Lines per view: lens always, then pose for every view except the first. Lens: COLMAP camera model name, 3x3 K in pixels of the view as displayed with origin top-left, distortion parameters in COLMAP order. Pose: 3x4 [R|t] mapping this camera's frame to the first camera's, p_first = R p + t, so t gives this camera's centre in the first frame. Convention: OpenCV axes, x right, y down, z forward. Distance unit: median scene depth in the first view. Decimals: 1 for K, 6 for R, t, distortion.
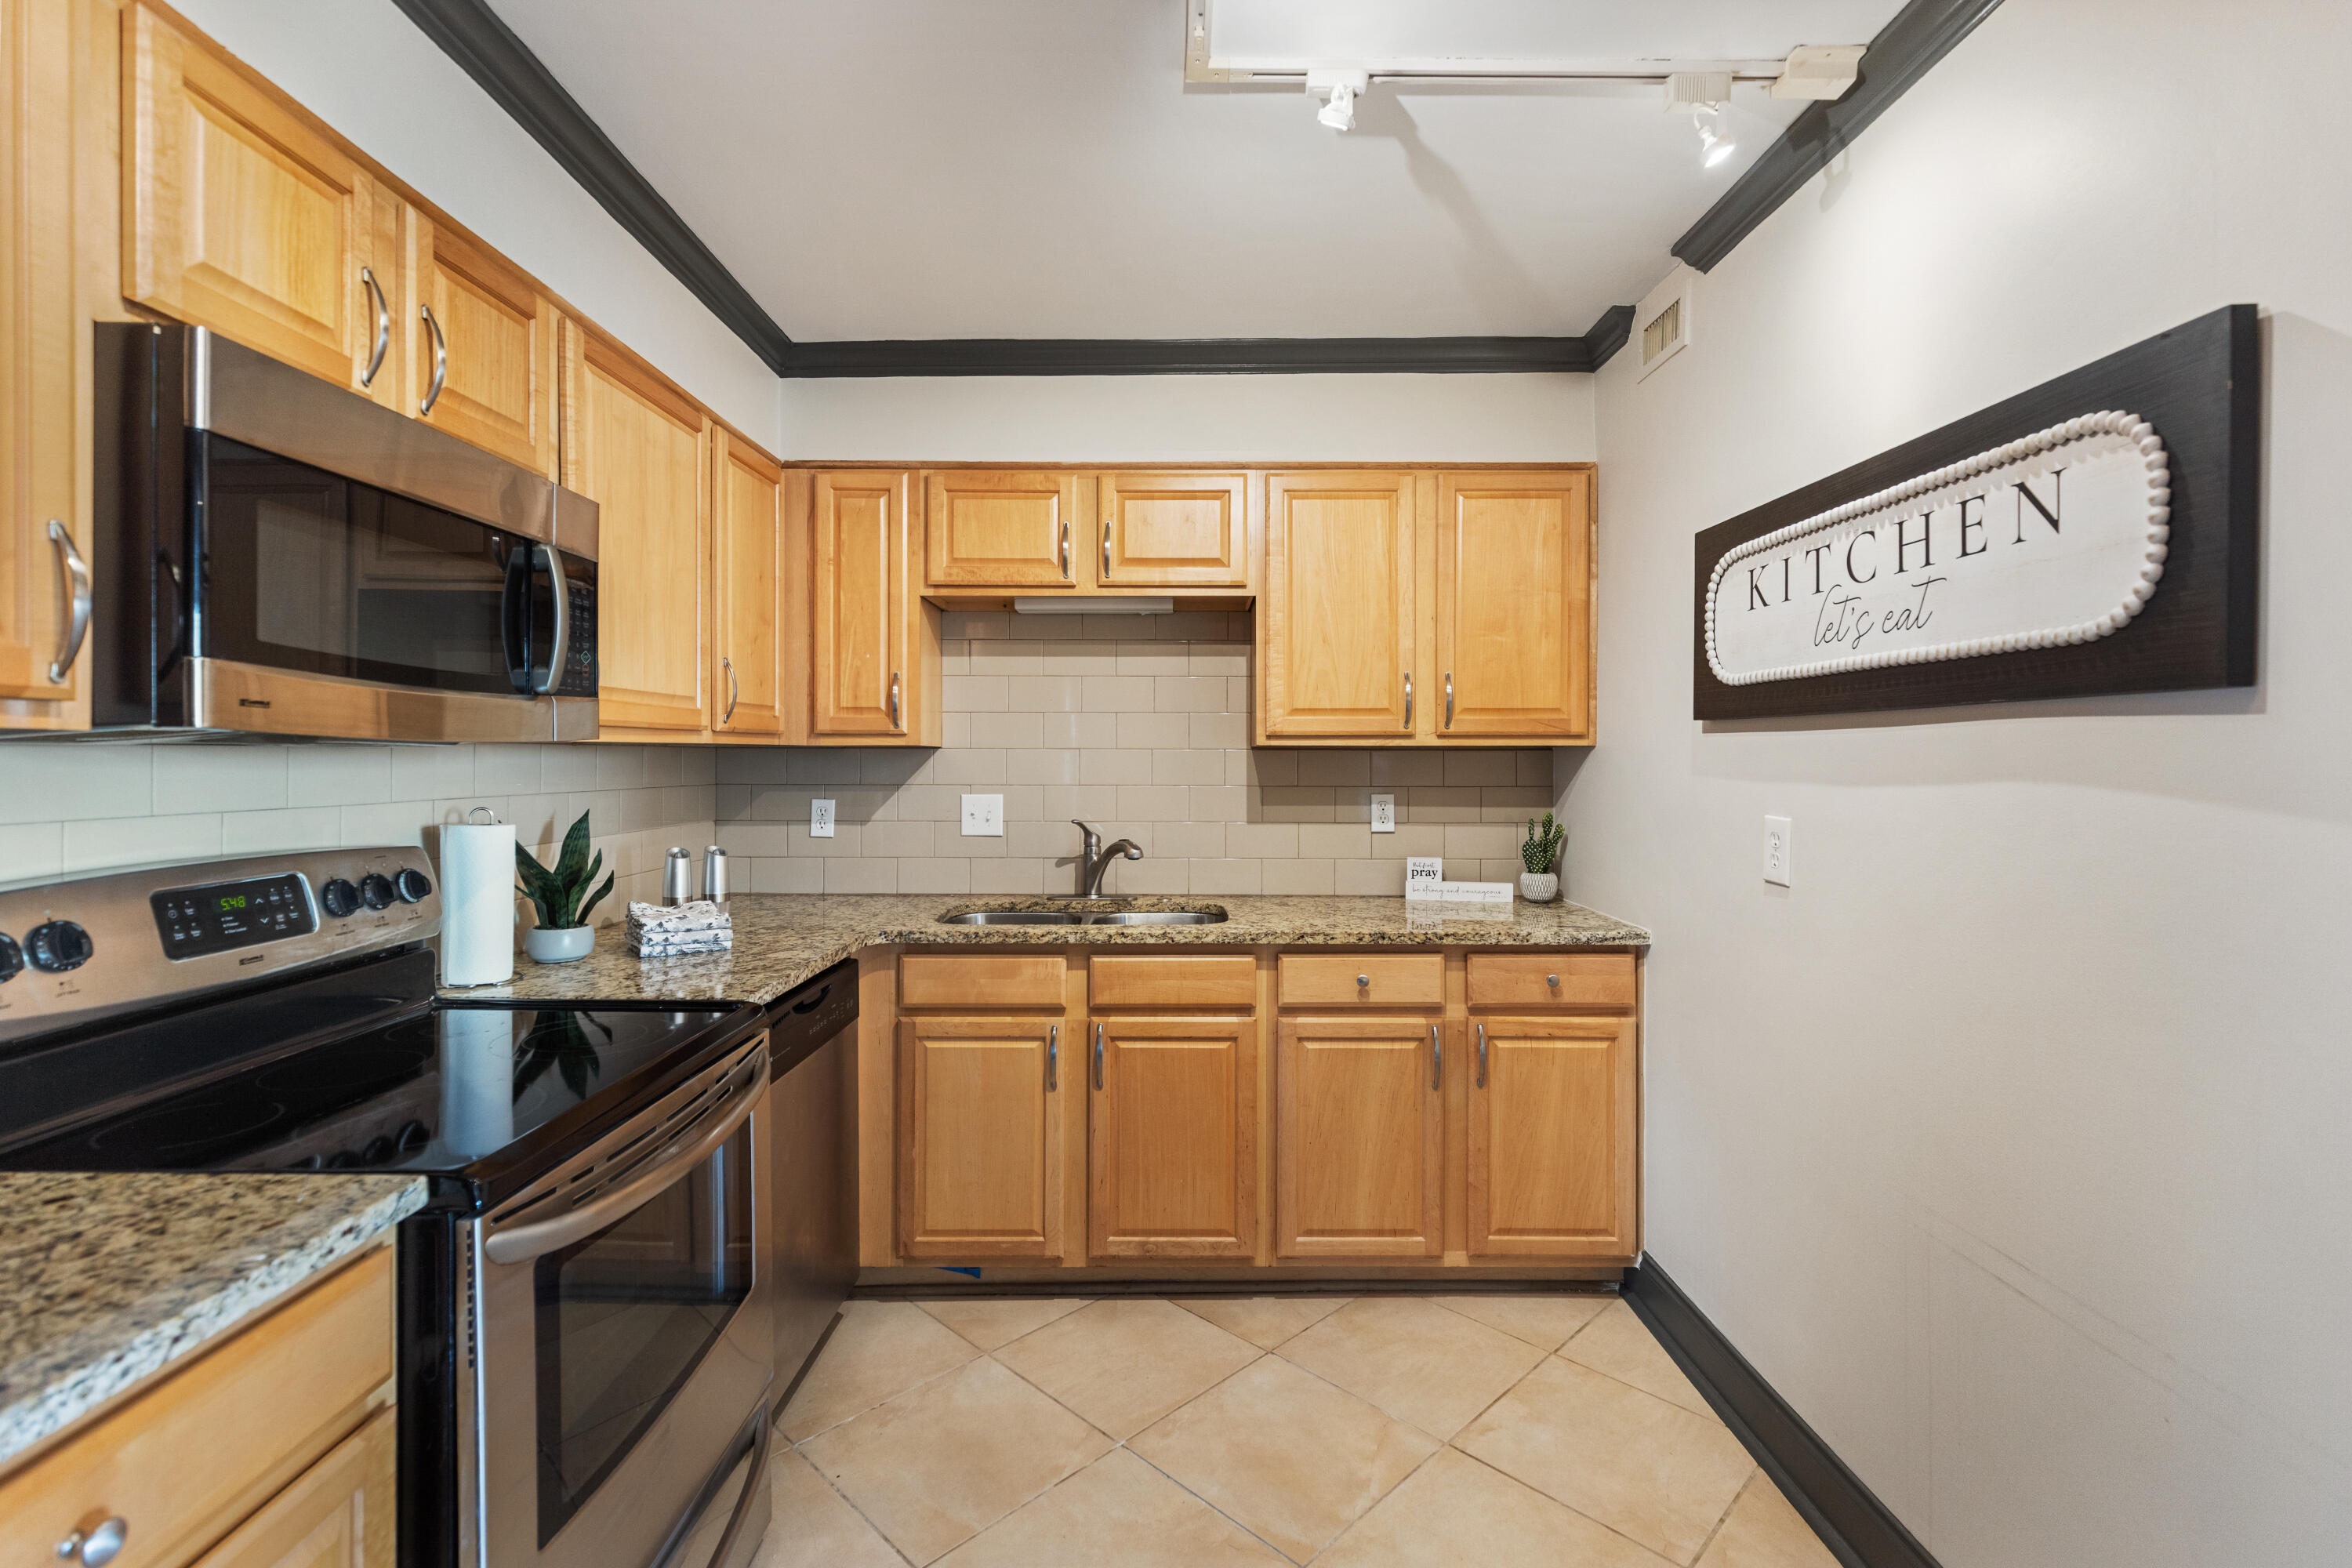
lens RADIAL K [[1034.6, 0, 1147.8], [0, 1034.6, 762.9], [0, 0, 1]] dist [0.002517, -0.001186]
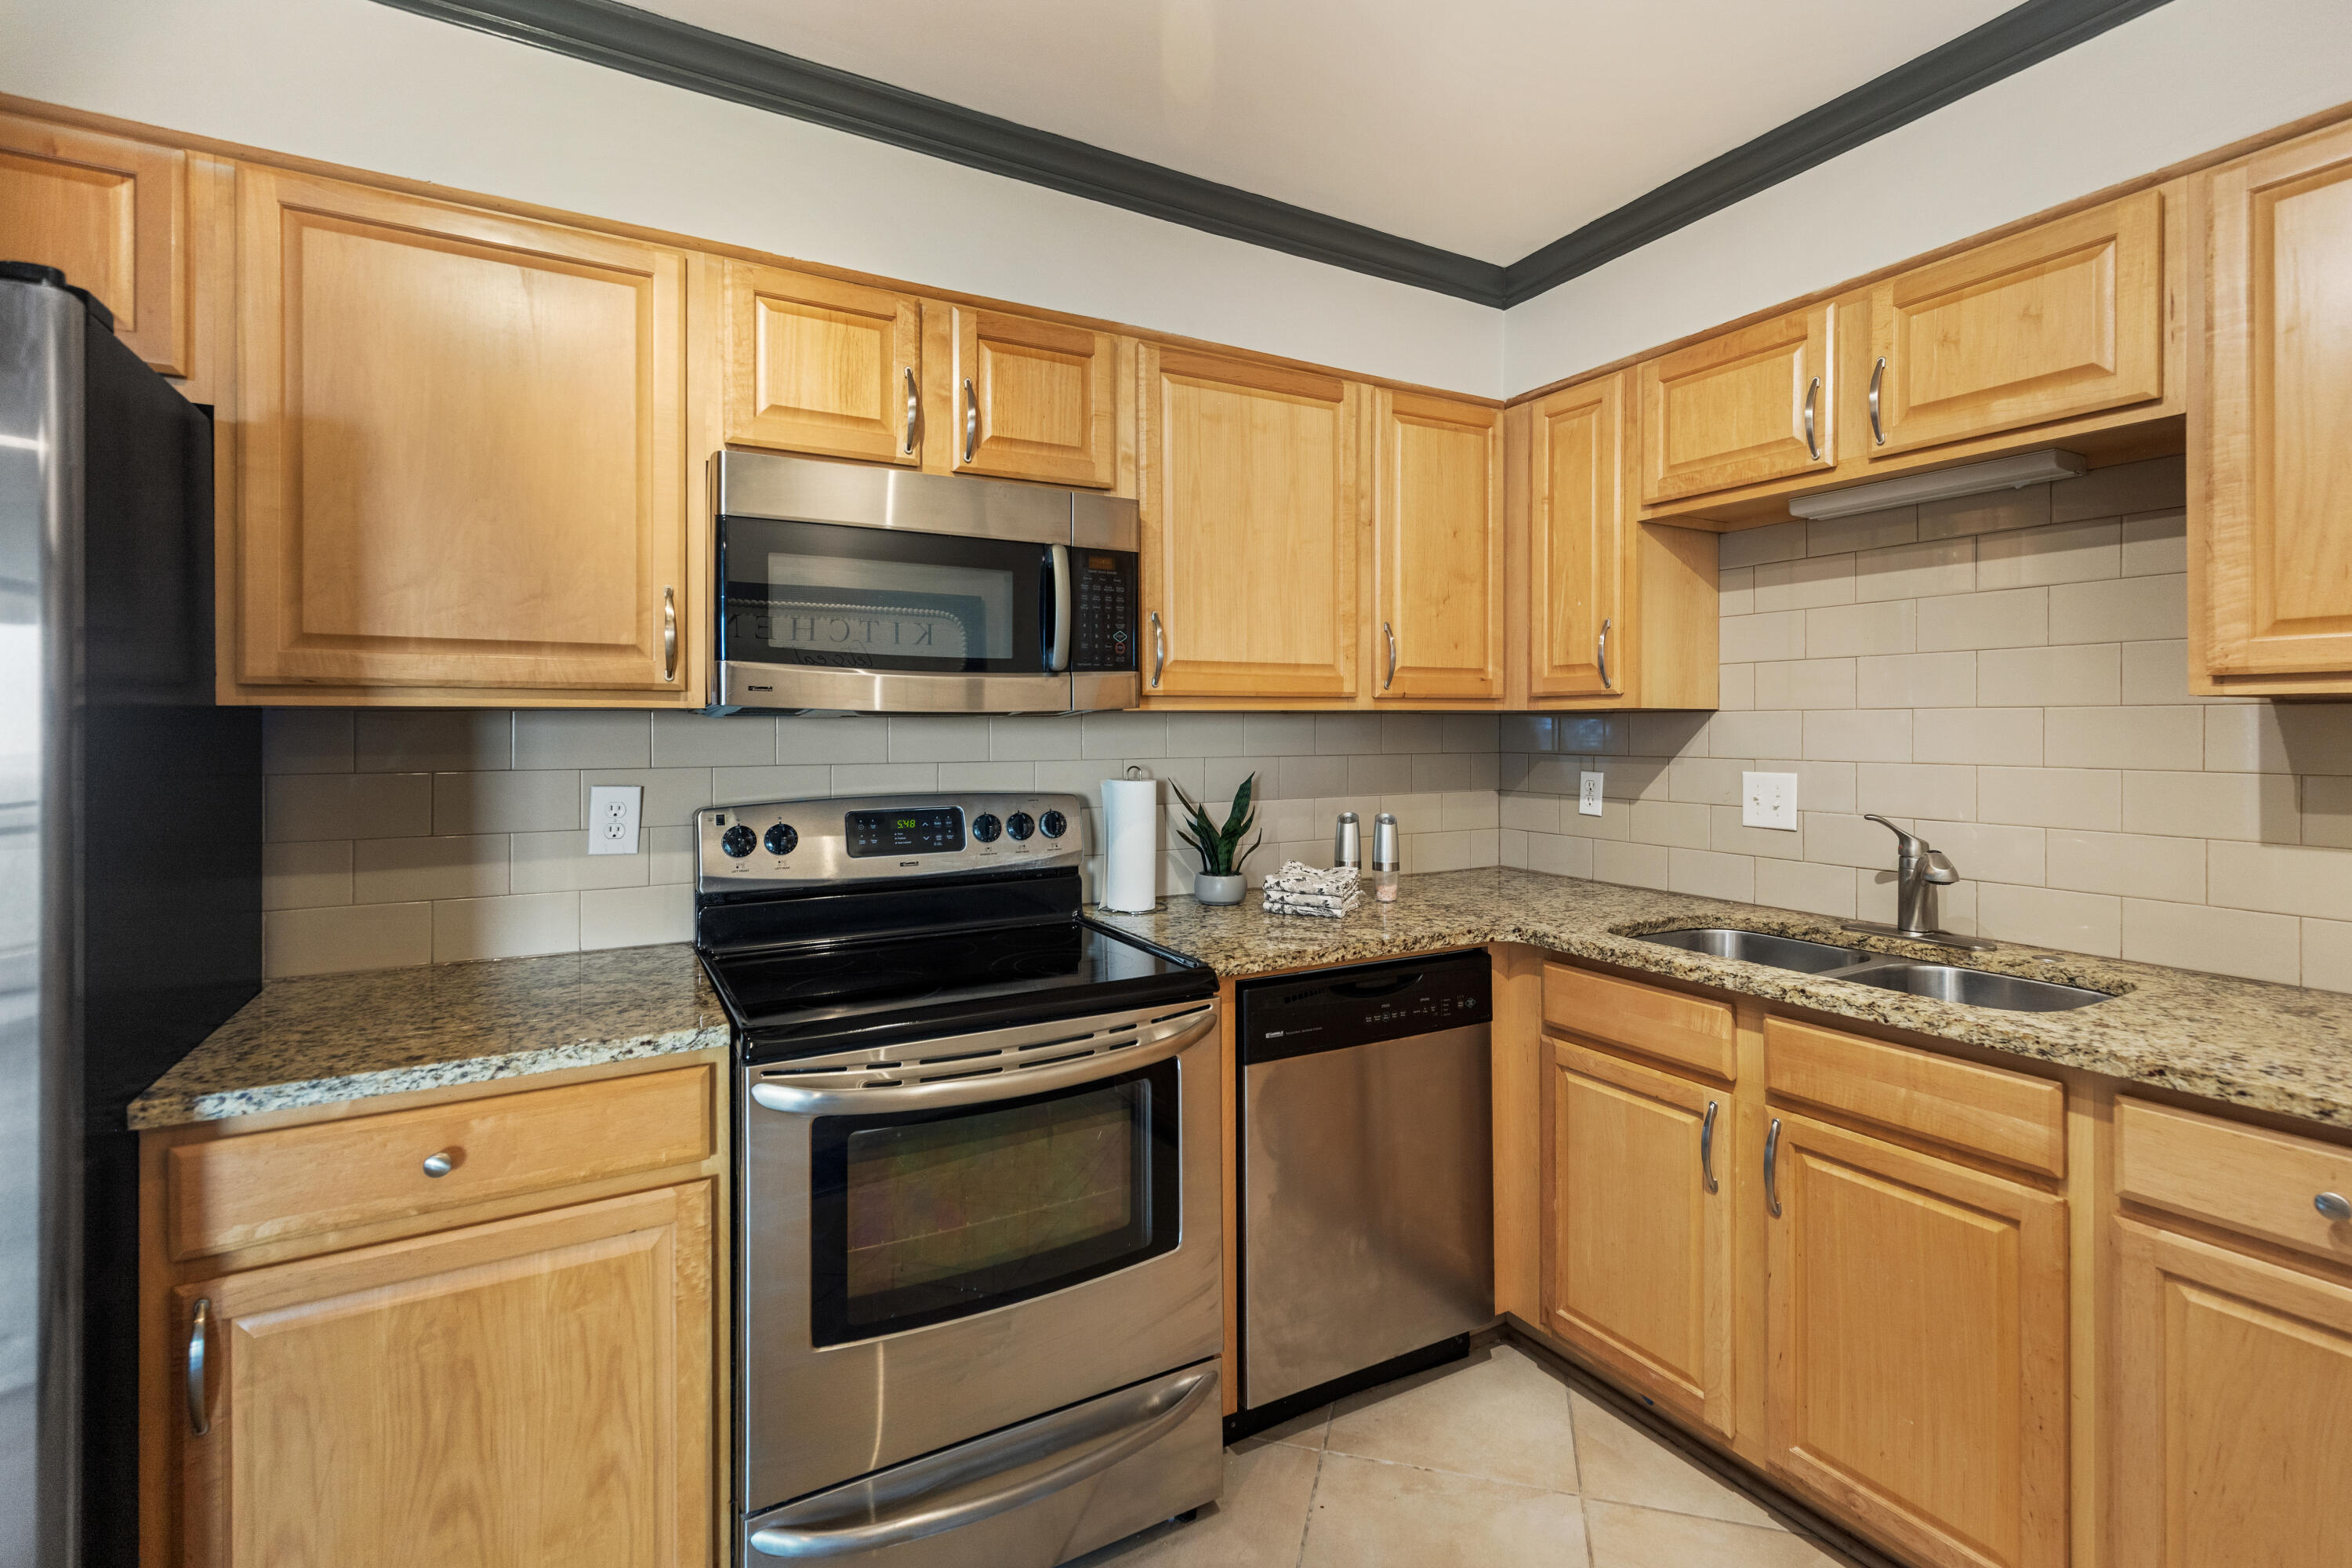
lens RADIAL K [[1034.6, 0, 1221.8], [0, 1034.6, 733.9], [0, 0, 1]] dist [0.002517, -0.001186]
pose [[0.519881, 0.001339, -0.854238, 0.339211], [-0.001362, 0.999999, 0.000739, 0.003043], [0.854238, 0.000779, 0.519882, 0.344245]]
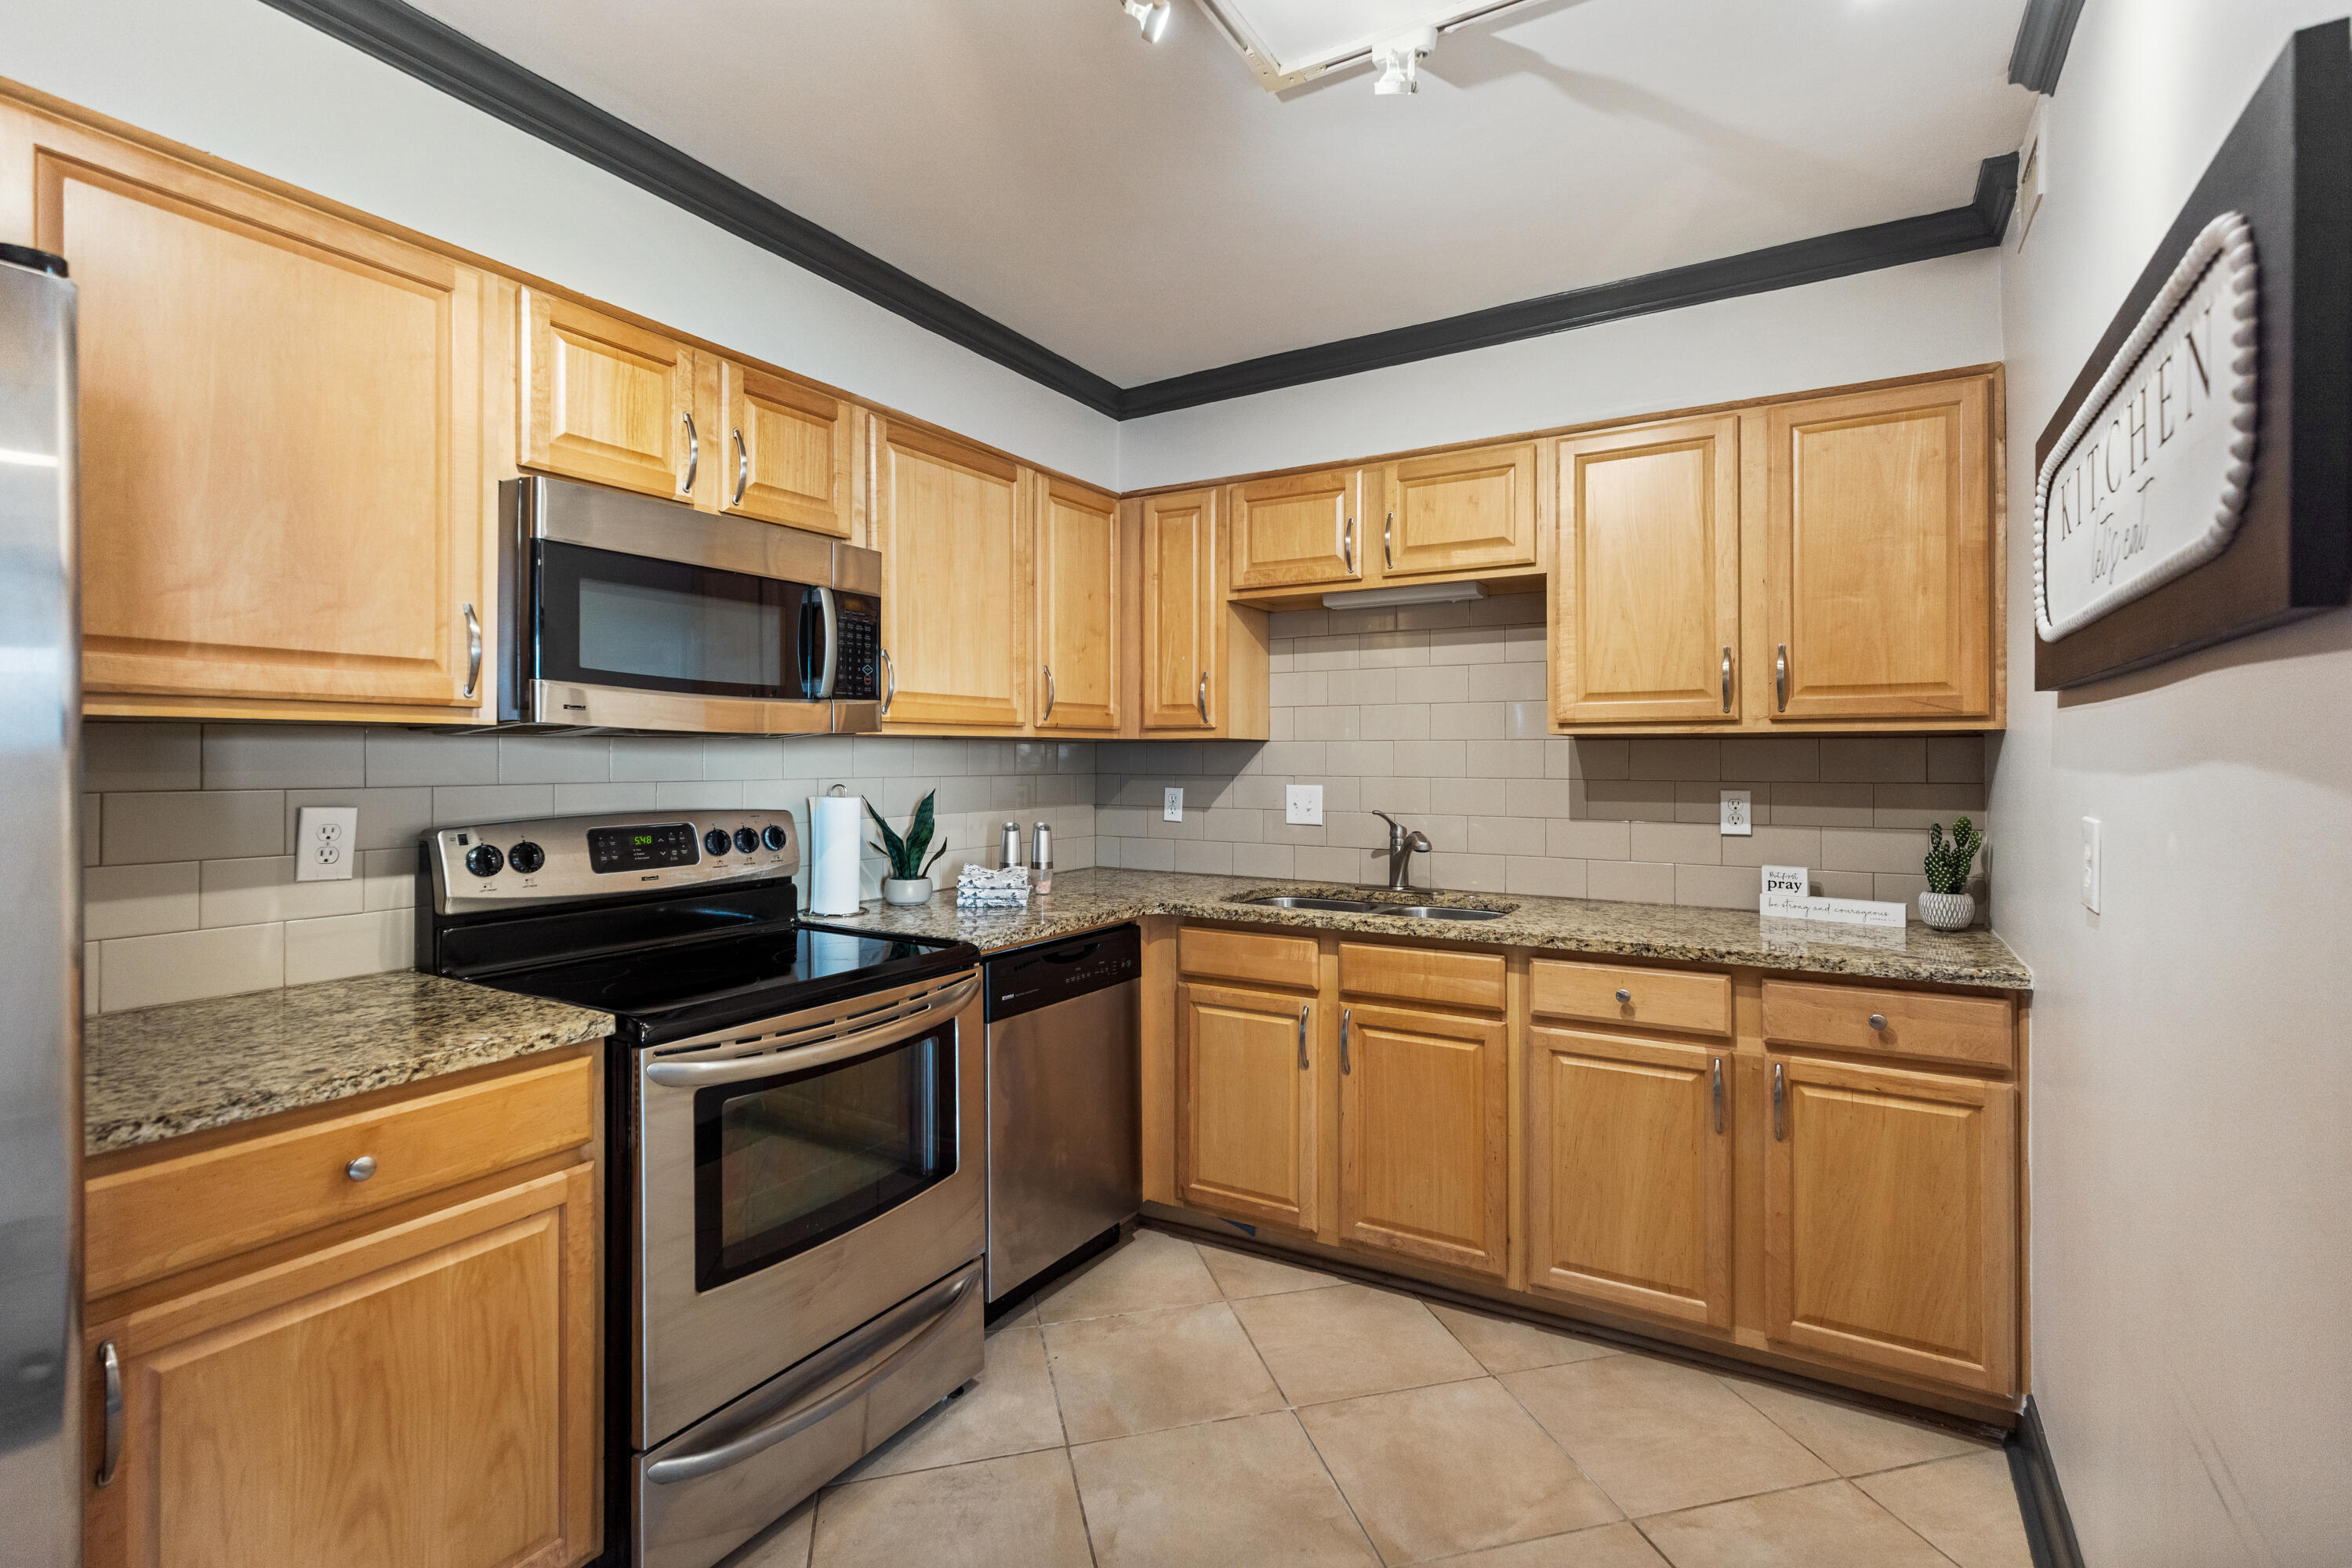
lens RADIAL K [[1034.6, 0, 1193.0], [0, 1034.6, 759.4], [0, 0, 1]] dist [0.002517, -0.001186]
pose [[0.870617, -0.000414, -0.491962, 0.321650], [-0.002357, 0.999985, -0.005013, 0.012137], [0.491956, 0.005524, 0.870602, 0.038325]]
